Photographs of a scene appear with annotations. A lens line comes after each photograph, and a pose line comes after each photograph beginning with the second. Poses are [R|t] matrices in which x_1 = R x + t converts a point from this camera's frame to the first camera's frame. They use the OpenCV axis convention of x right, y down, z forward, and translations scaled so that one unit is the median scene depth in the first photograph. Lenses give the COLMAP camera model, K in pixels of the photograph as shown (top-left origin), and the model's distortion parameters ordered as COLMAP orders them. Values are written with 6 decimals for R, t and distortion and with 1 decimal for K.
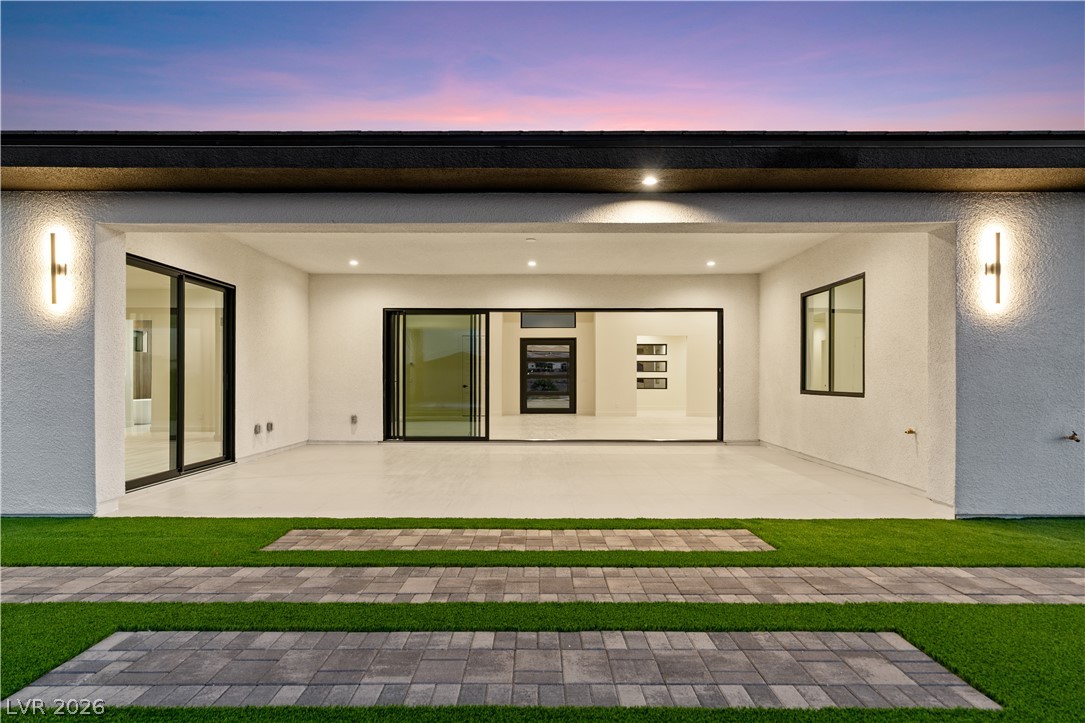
lens RADIAL K [[600.6, 0, 540.3], [0, 600.6, 379.6], [0, 0, 1]] dist [0.000312, 0.000350]
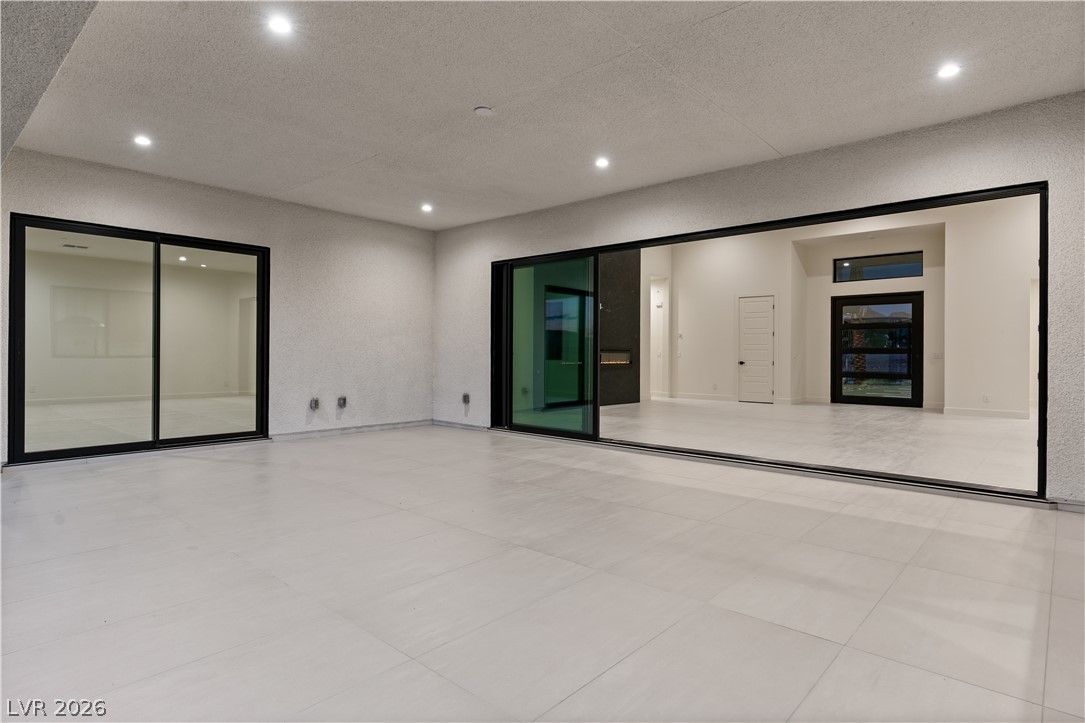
lens RADIAL K [[581.9, 0, 542.5], [0, 581.9, 361.5], [0, 0, 1]] dist [0.004084, 0.000395]
pose [[0.754642, 0.014830, -0.655969, 0.300947], [-0.008518, 0.999882, 0.012806, 0.003191], [0.656082, -0.004077, 0.754679, 0.459102]]
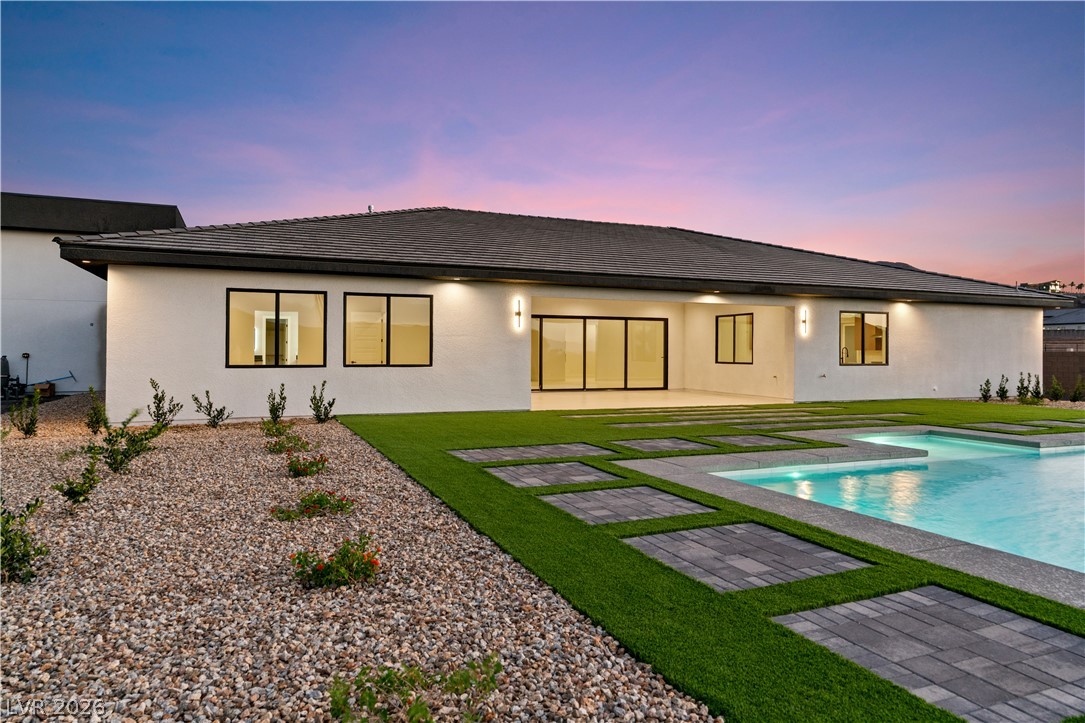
lens RADIAL K [[693.6, 0, 542.5], [0, 693.6, 361.5], [0, 0, 1]] dist [0.003797, 0.002087]
pose [[0.923166, -0.000978, 0.384401, -0.888051], [-0.003721, 0.999927, 0.011479, -0.007386], [-0.384385, -0.012027, 0.923095, -0.848710]]
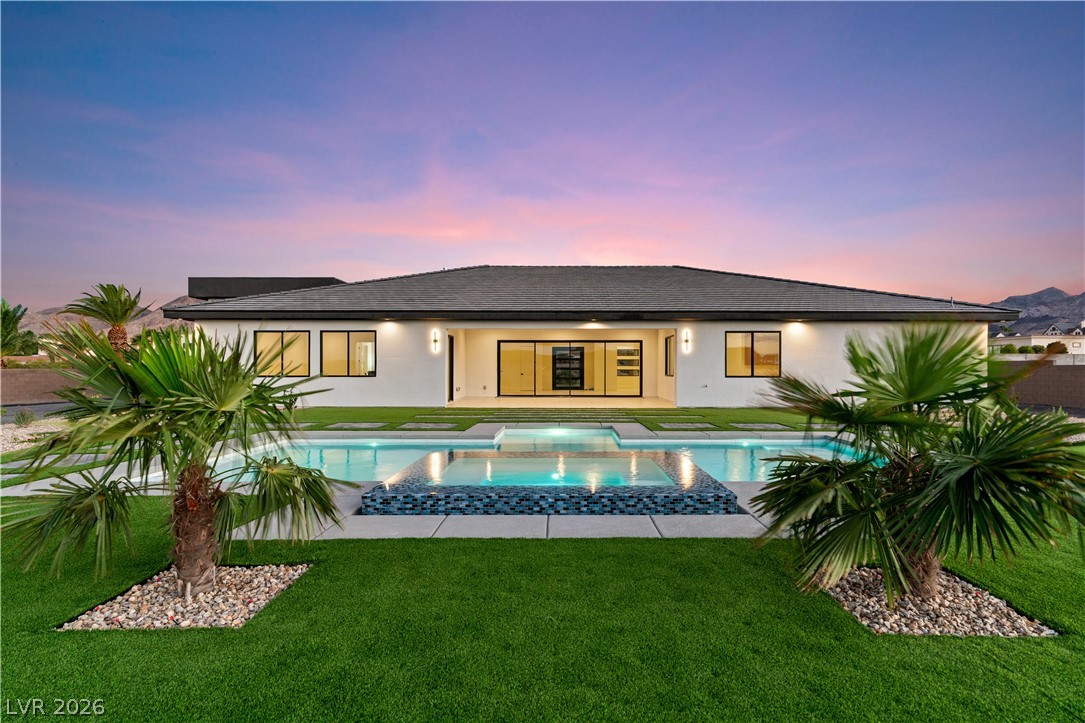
lens RADIAL K [[565.6, 0, 562.1], [0, 565.6, 370.5], [0, 0, 1]] dist [-0.001443, -0.000346]
pose [[1.000000, 0.000328, 0.000304, -0.009132], [-0.000328, 1.000000, 0.000406, -0.000811], [-0.000303, -0.000406, 1.000000, -1.210647]]
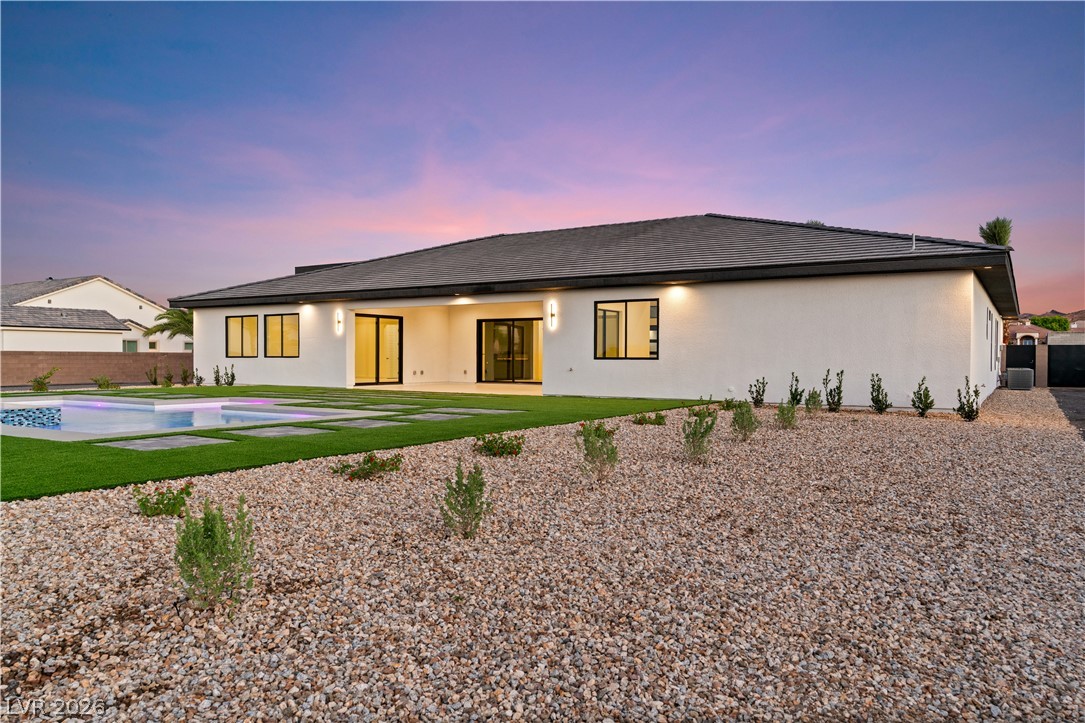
lens RADIAL K [[763.9, 0, 542.5], [0, 763.9, 361.5], [0, 0, 1]] dist [0.000489, 0.000392]
pose [[0.848295, 0.005124, -0.529500, 1.346971], [-0.004260, 0.999987, 0.002853, 0.021138], [0.529507, -0.000164, 0.848305, -1.141678]]
